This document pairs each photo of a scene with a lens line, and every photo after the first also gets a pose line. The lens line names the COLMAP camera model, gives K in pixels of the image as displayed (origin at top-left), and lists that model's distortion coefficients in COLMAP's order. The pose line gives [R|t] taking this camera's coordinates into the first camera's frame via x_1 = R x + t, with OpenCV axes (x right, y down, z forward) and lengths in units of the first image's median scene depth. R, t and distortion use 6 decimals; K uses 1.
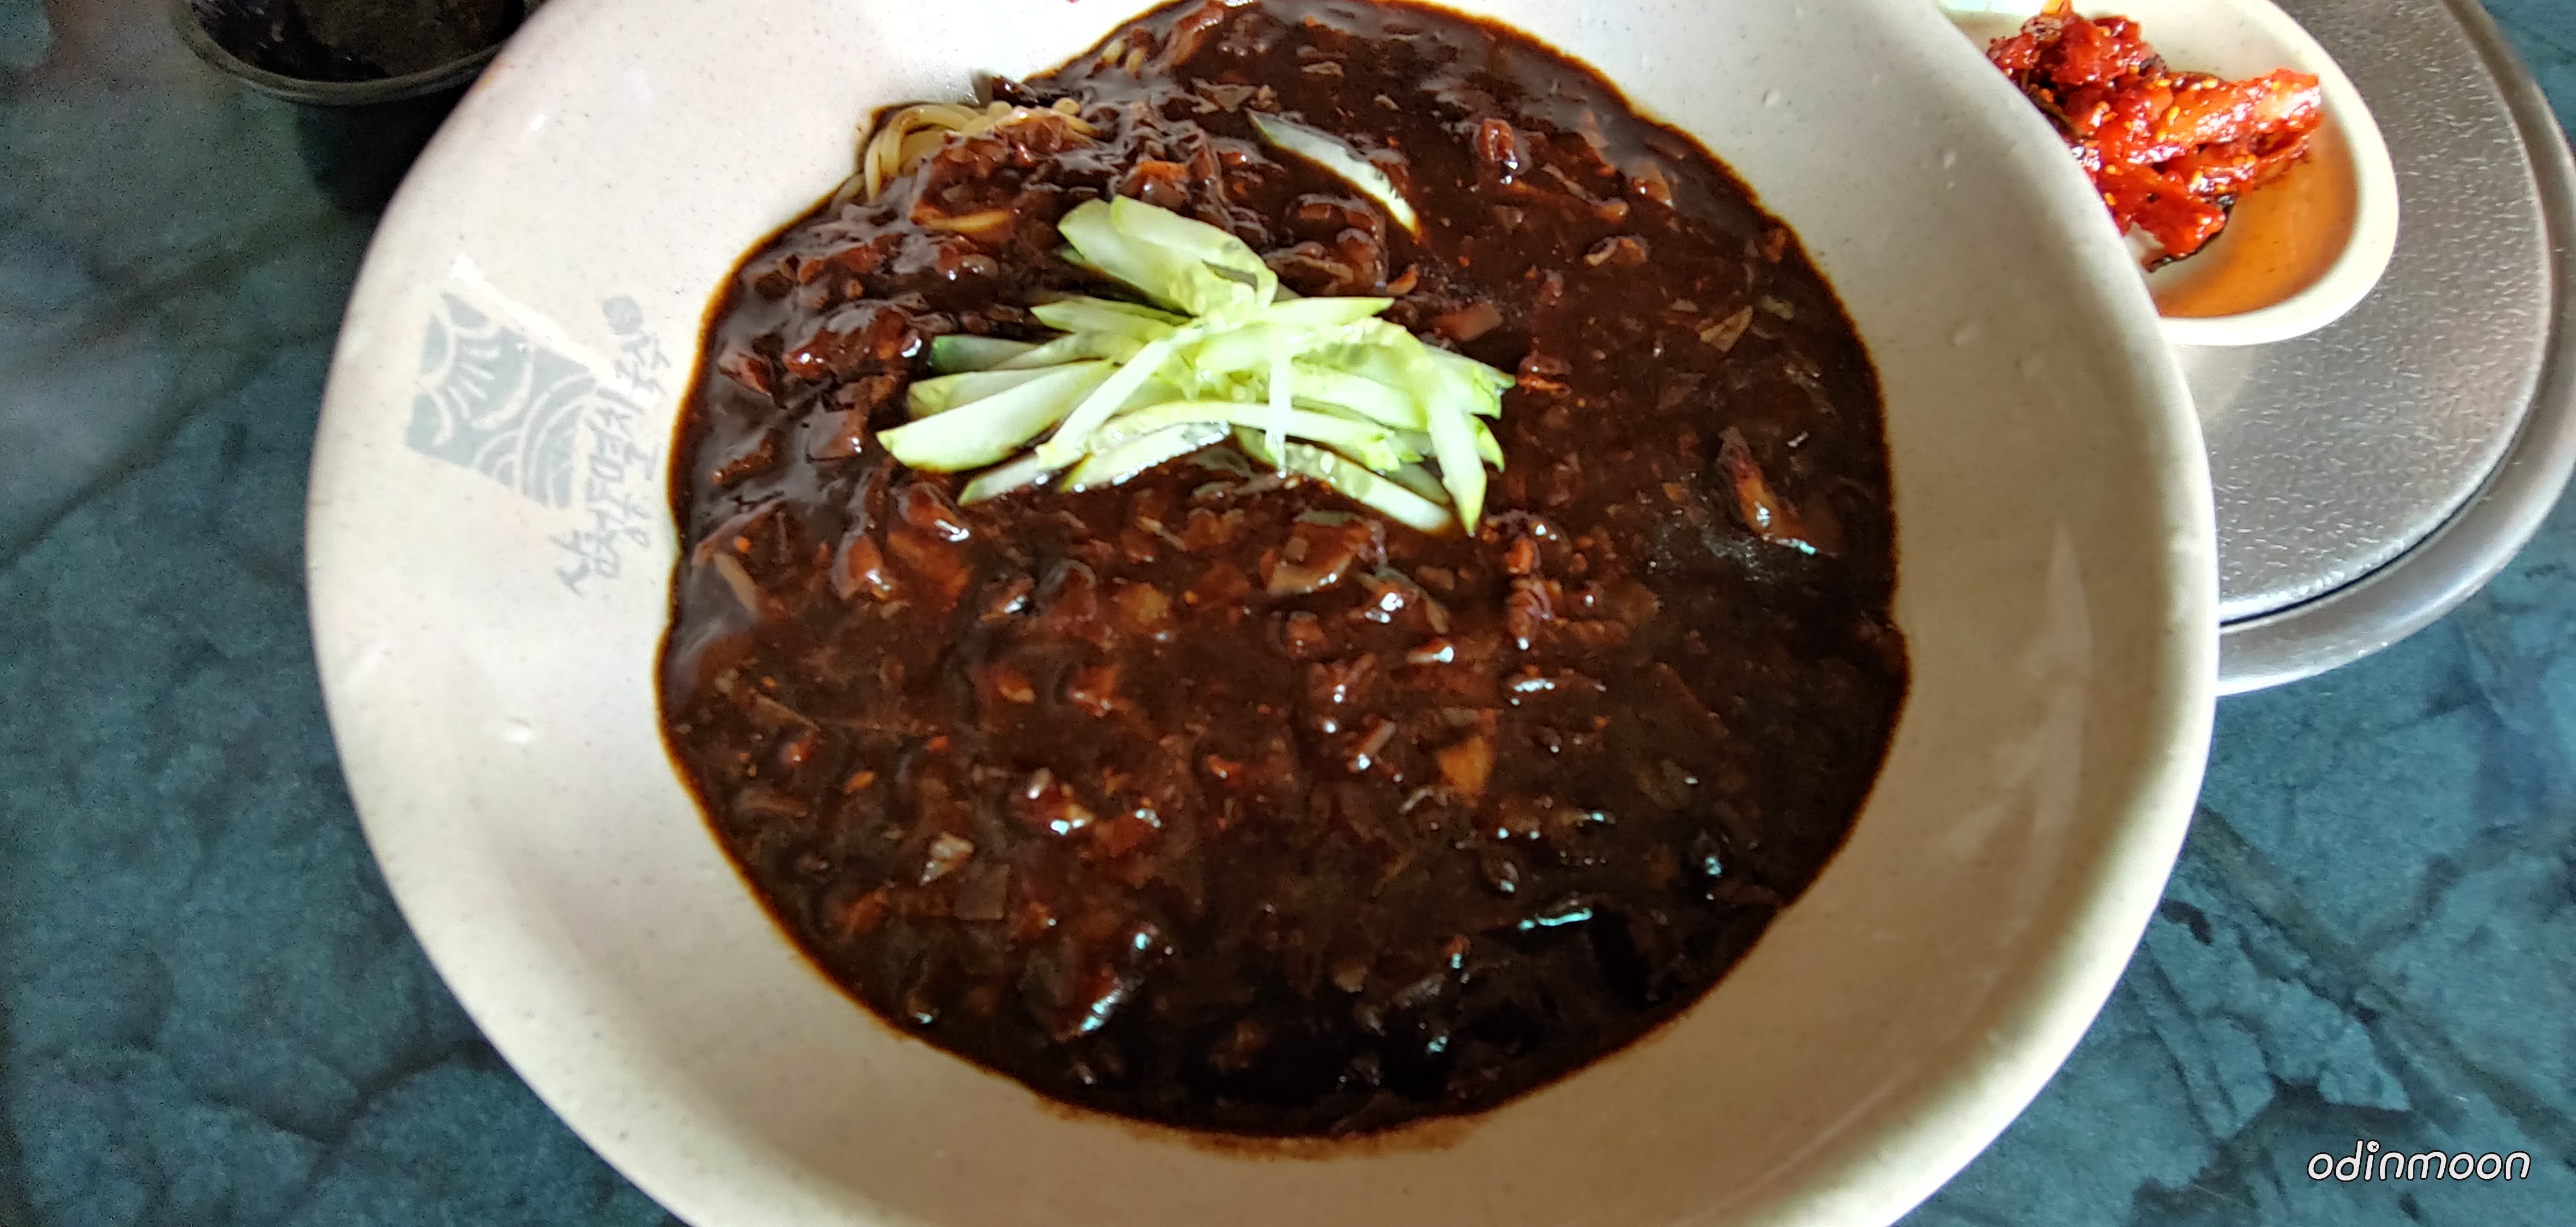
lens RADIAL K [[1206.5, 0, 1288.0], [0, 1206.5, 613.5], [0, 0, 1]] dist [-0.004969, -0.000808]
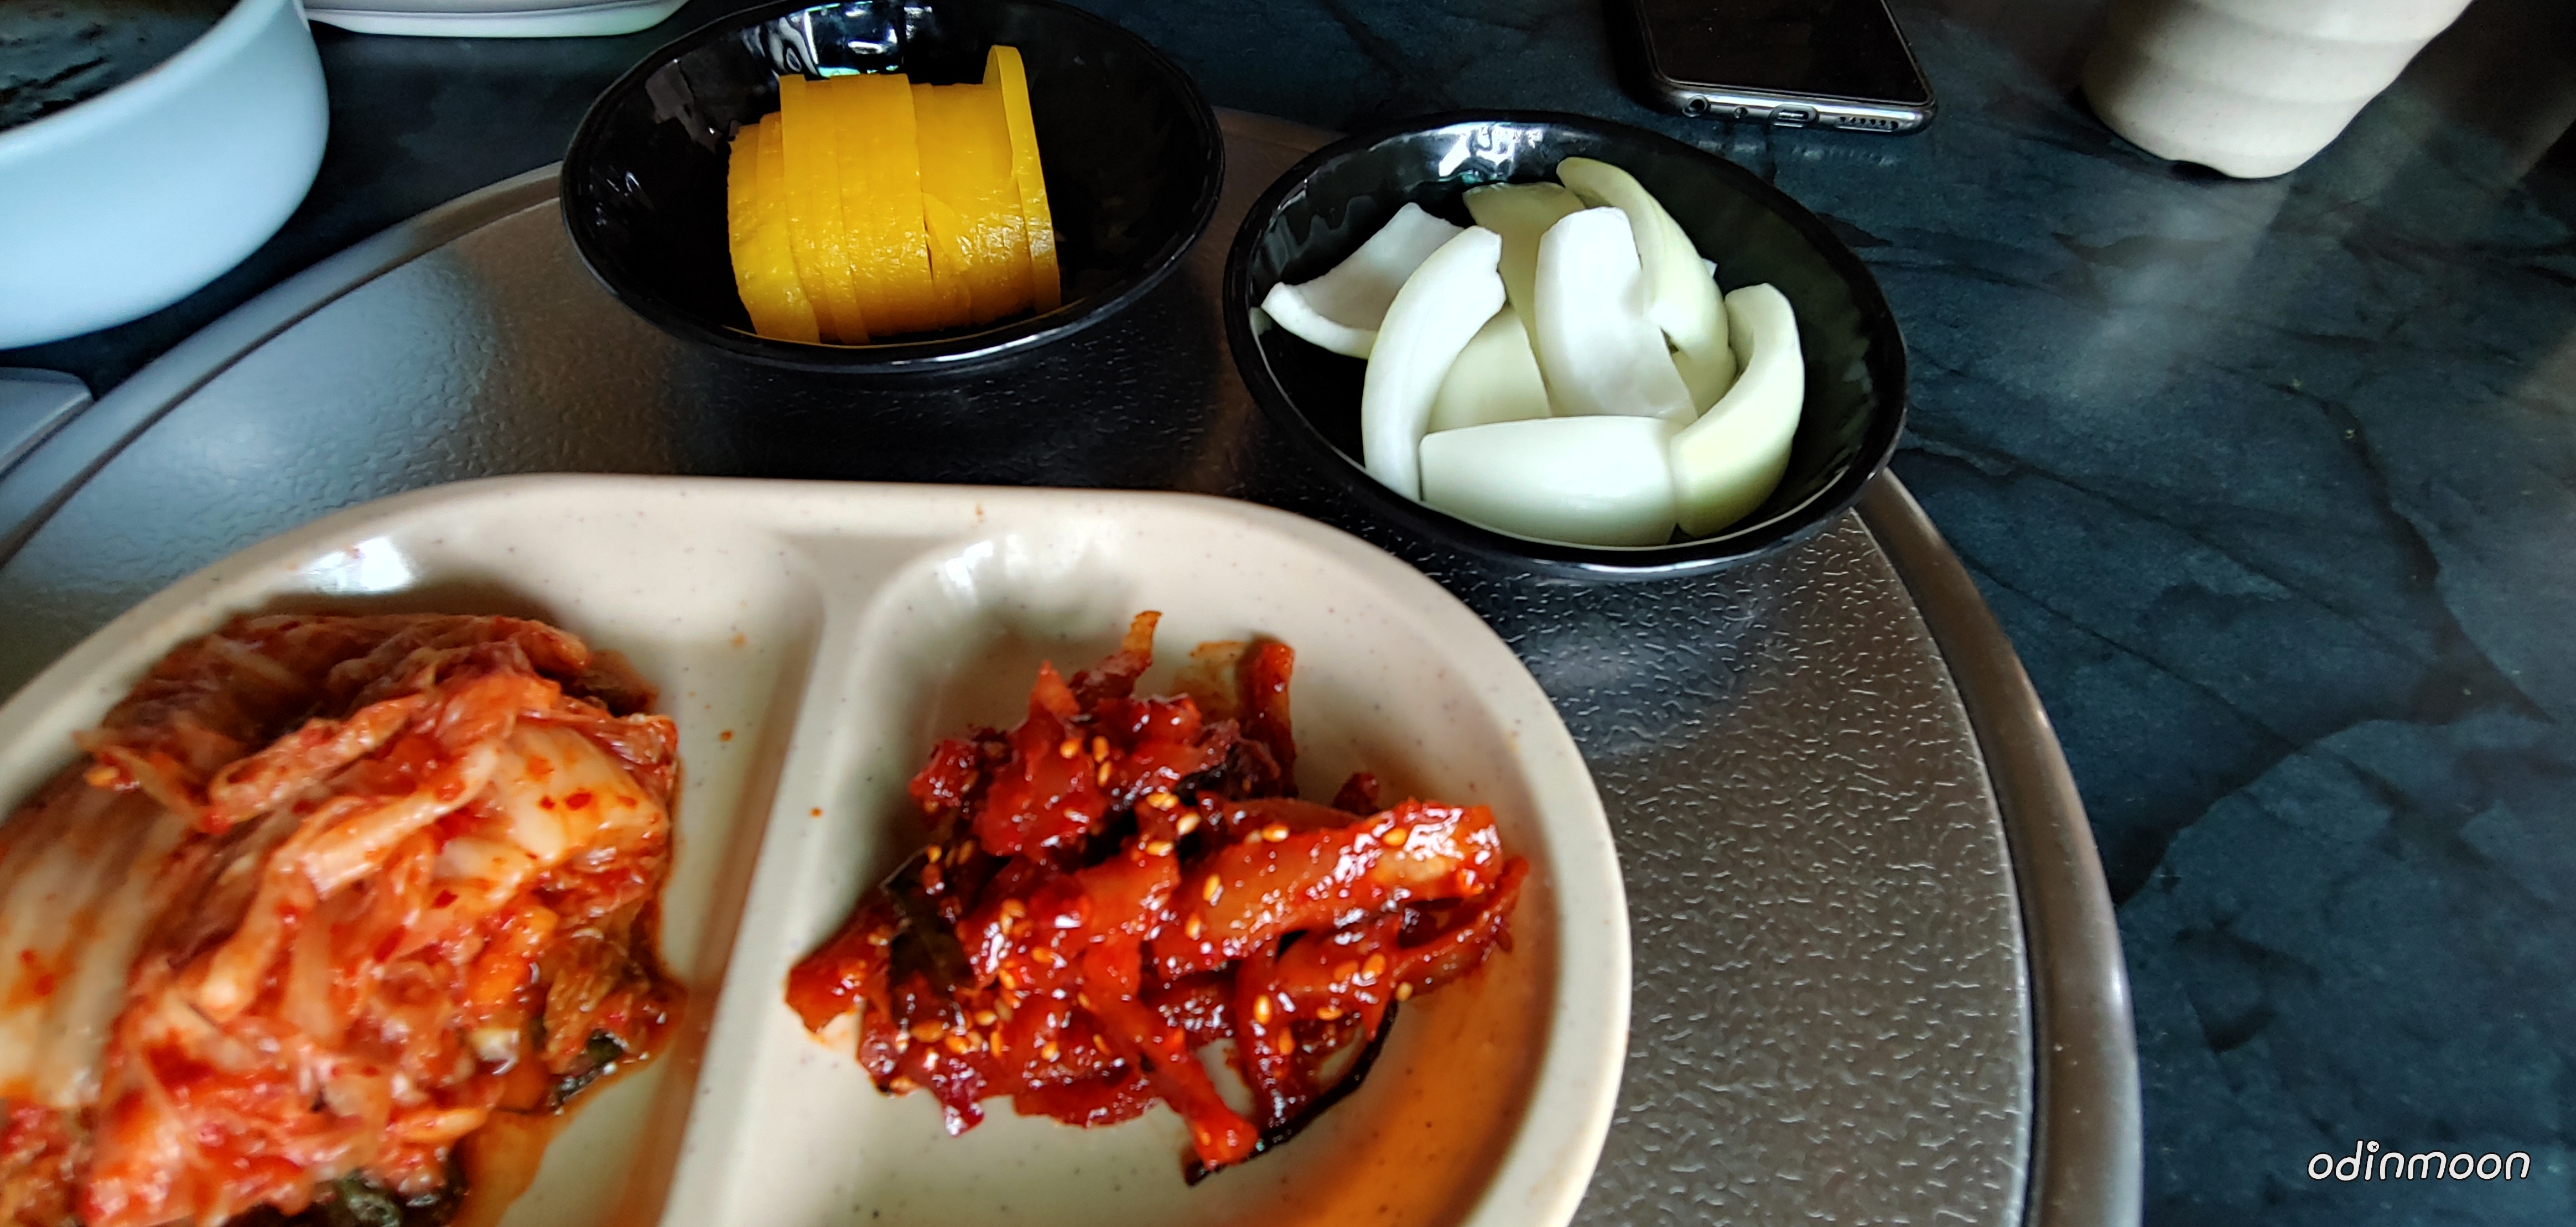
lens RADIAL K [[1206.5, 0, 1288.0], [0, 1206.5, 613.5], [0, 0, 1]] dist [-0.004969, -0.000808]
pose [[0.999914, -0.005267, -0.011980, 0.696360], [0.002370, 0.973174, -0.230058, -0.367757], [0.012870, 0.230010, 0.973103, 0.390971]]
